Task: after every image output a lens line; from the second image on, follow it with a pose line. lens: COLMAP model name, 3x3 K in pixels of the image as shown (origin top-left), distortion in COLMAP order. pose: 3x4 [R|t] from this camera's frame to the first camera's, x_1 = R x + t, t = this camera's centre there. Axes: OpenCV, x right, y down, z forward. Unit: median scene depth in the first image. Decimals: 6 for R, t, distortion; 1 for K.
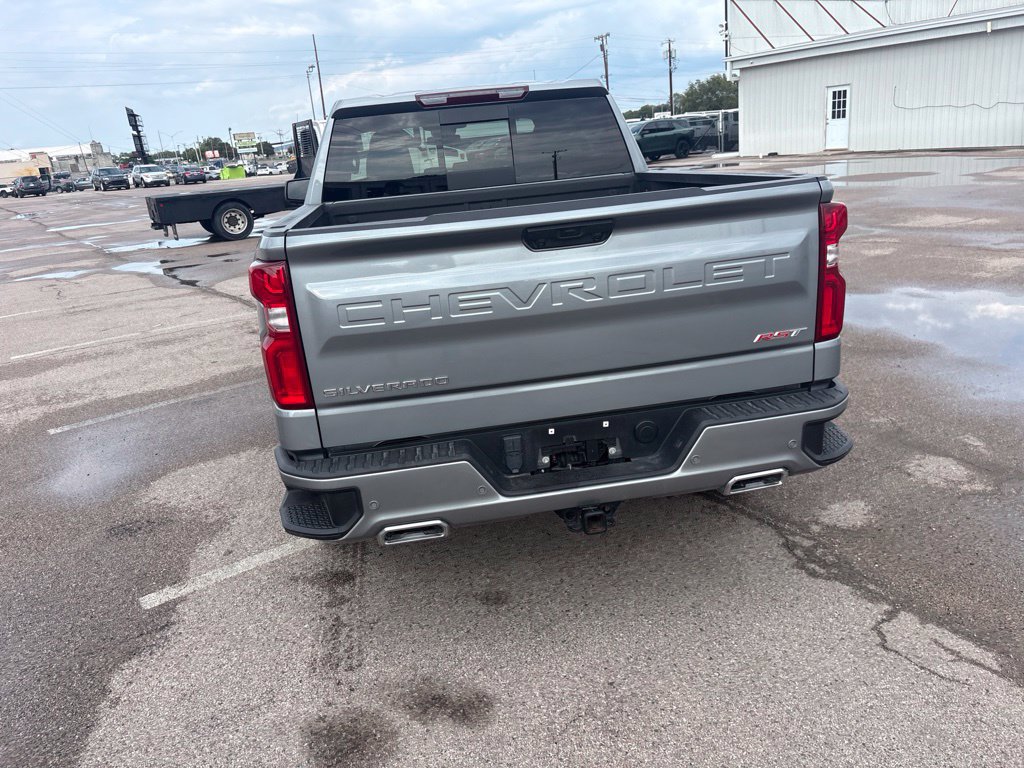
lens RADIAL K [[779.9, 0, 509.0], [0, 779.9, 391.6], [0, 0, 1]] dist [0.048190, -0.044151]
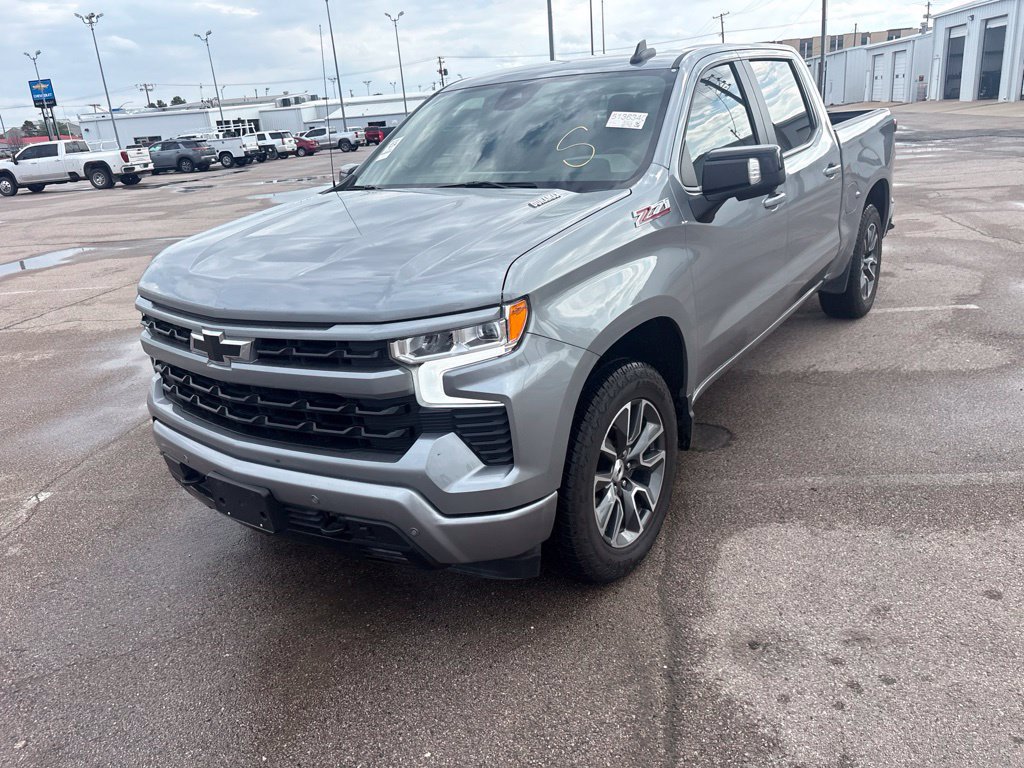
lens RADIAL K [[779.9, 0, 515.7], [0, 779.9, 377.2], [0, 0, 1]] dist [0.048190, -0.044151]
pose [[-0.707994, -0.086181, 0.700940, -1.075513], [0.353307, 0.816169, 0.457211, -0.880356], [-0.611489, 0.571350, -0.547394, 2.949789]]
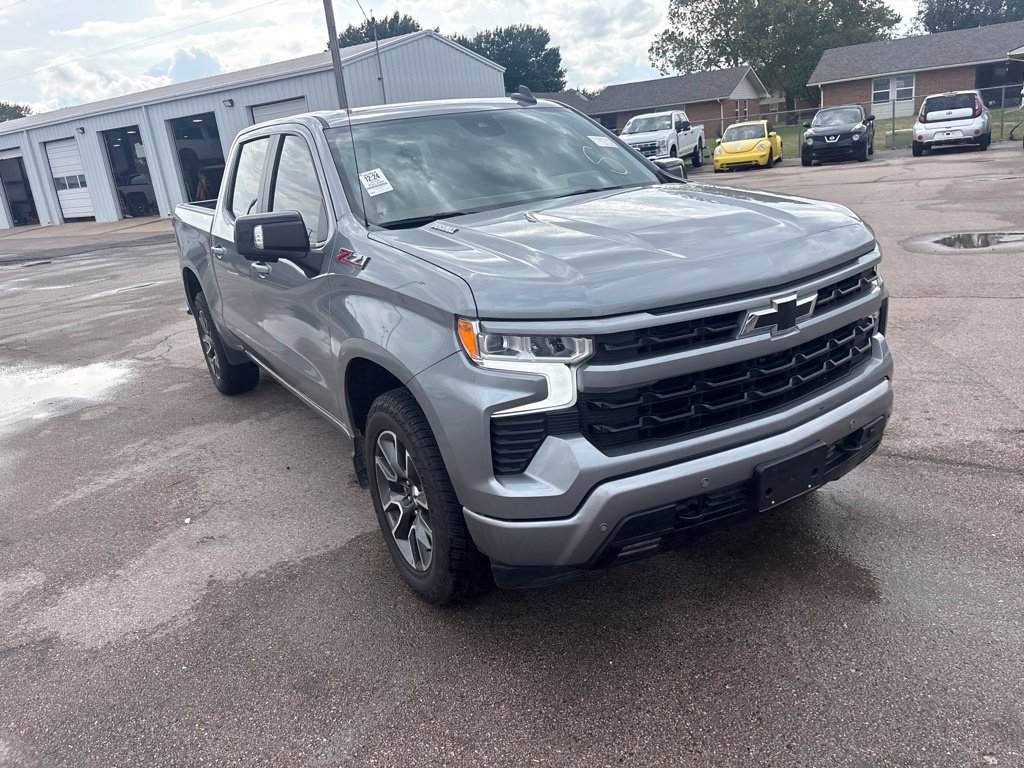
lens RADIAL K [[779.9, 0, 506.1], [0, 779.9, 379.8], [0, 0, 1]] dist [0.048190, -0.044151]
pose [[-0.910682, 0.288143, -0.296027, 0.298258], [0.065870, 0.808699, 0.584523, -1.087305], [0.407823, 0.512815, -0.755448, 3.213519]]
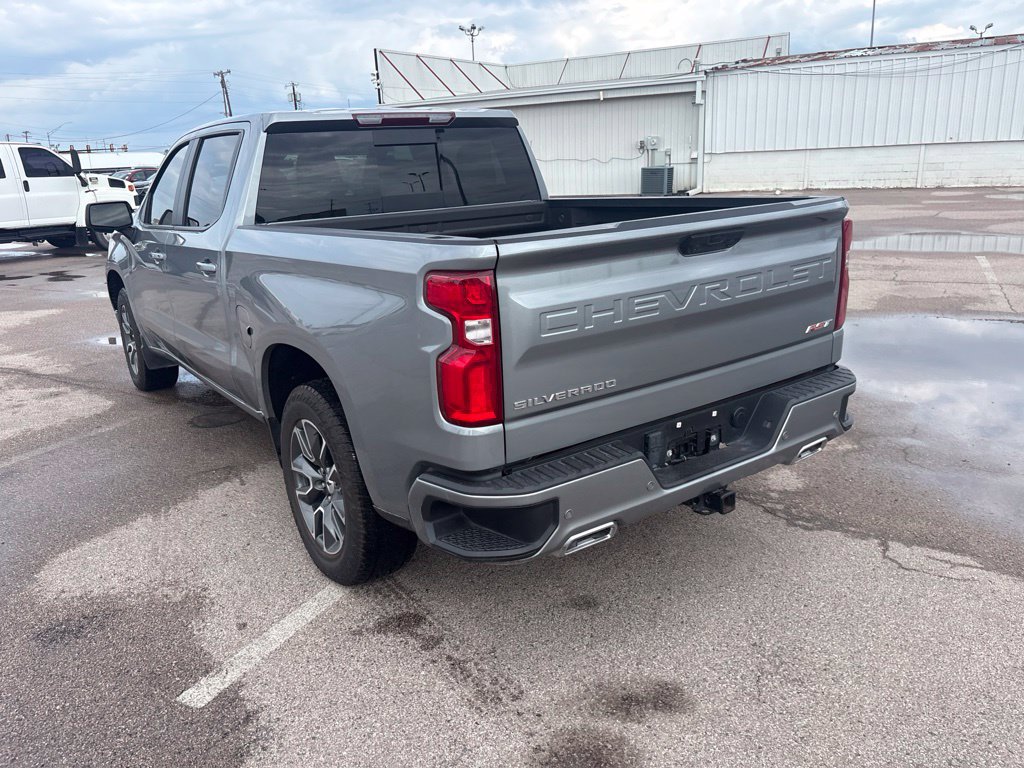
lens RADIAL K [[779.9, 0, 515.1], [0, 779.9, 387.0], [0, 0, 1]] dist [0.048190, -0.044151]
pose [[0.893563, -0.083278, 0.441146, -0.525928], [0.107868, 0.993685, -0.030908, 0.007464], [-0.435786, 0.075204, 0.896903, 0.106443]]
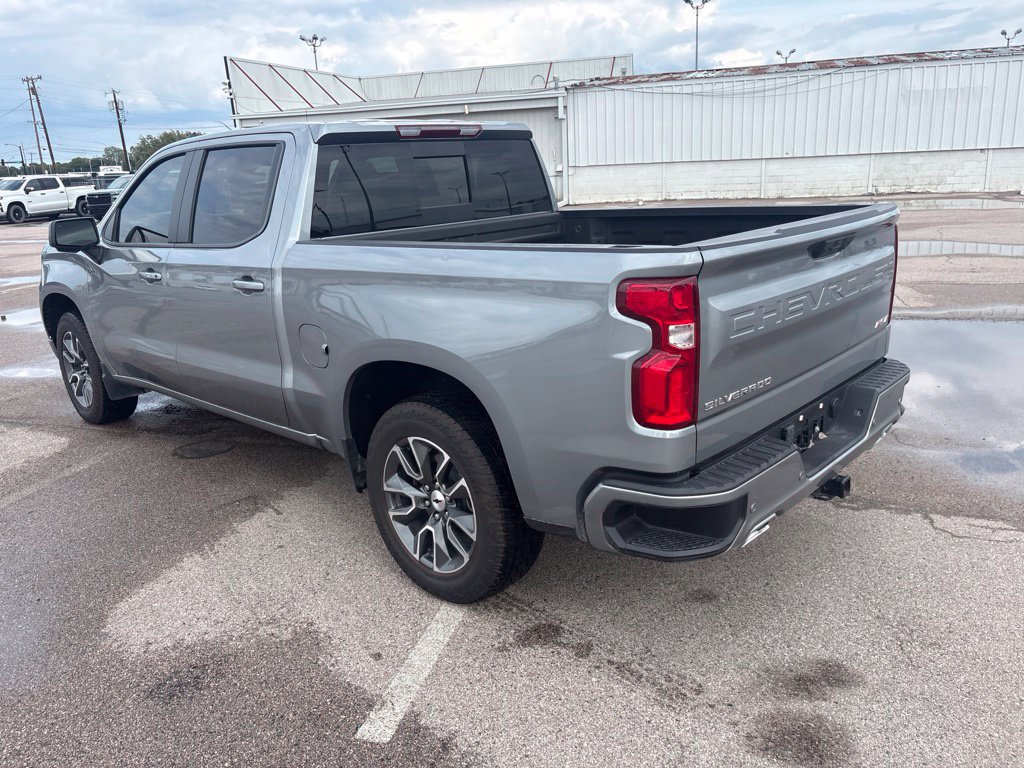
lens RADIAL K [[779.9, 0, 510.8], [0, 779.9, 384.0], [0, 0, 1]] dist [0.048190, -0.044151]
pose [[0.790413, -0.119909, 0.600724, -0.826626], [0.167236, 0.985641, -0.023303, -0.036268], [-0.589305, 0.118882, 0.799117, 0.275460]]
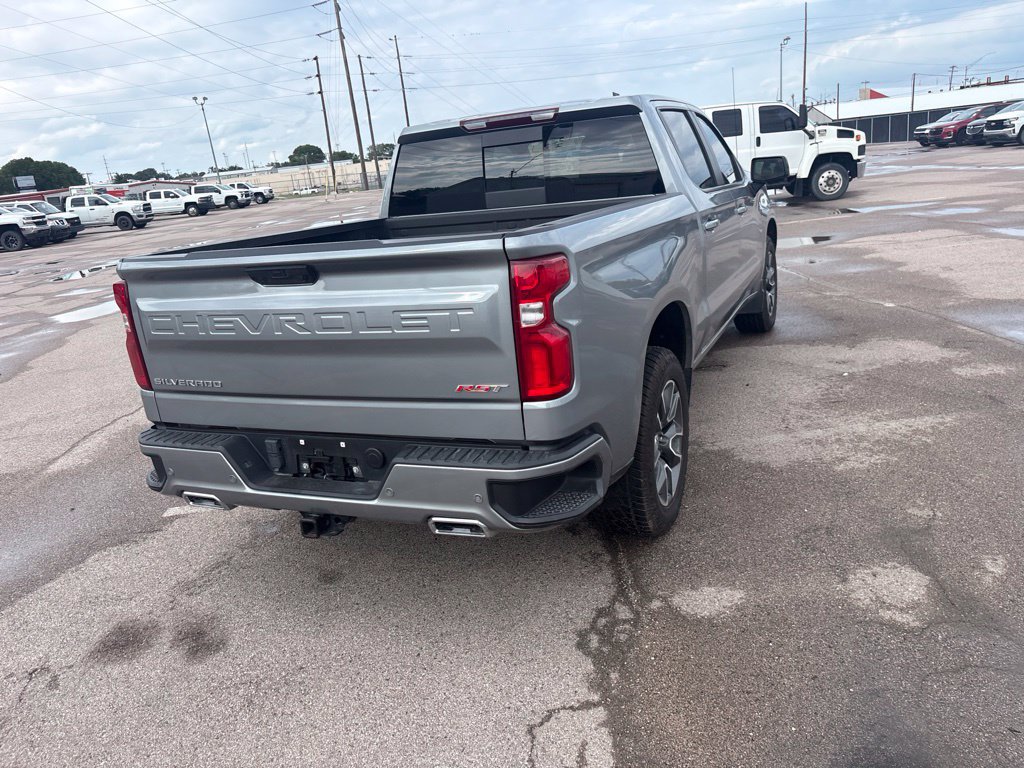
lens RADIAL K [[779.9, 0, 510.5], [0, 779.9, 391.2], [0, 0, 1]] dist [0.048190, -0.044151]
pose [[0.839386, 0.150989, -0.522143, 0.769217], [-0.135959, 0.988429, 0.067260, -0.120987], [0.526257, 0.014533, 0.850201, 0.153666]]
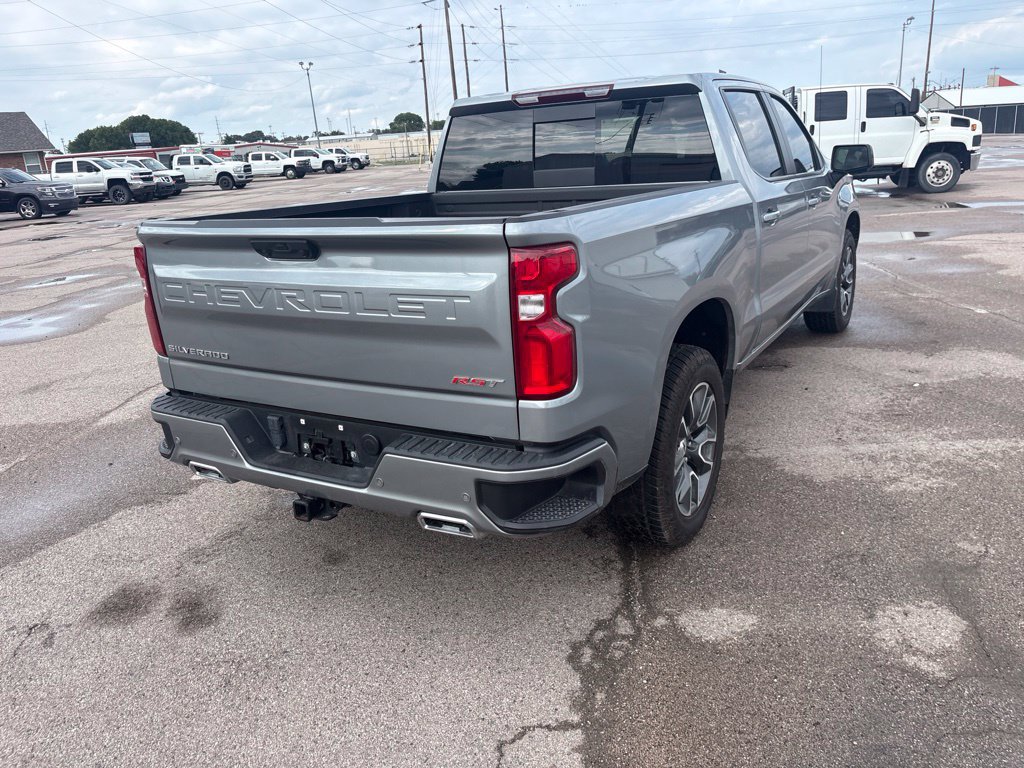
lens RADIAL K [[779.9, 0, 518.5], [0, 779.9, 389.7], [0, 0, 1]] dist [0.048190, -0.044151]
pose [[0.773518, 0.223593, -0.593023, 0.807438], [-0.196777, 0.974186, 0.110637, -0.151619], [0.602453, 0.031113, 0.797548, 0.248250]]
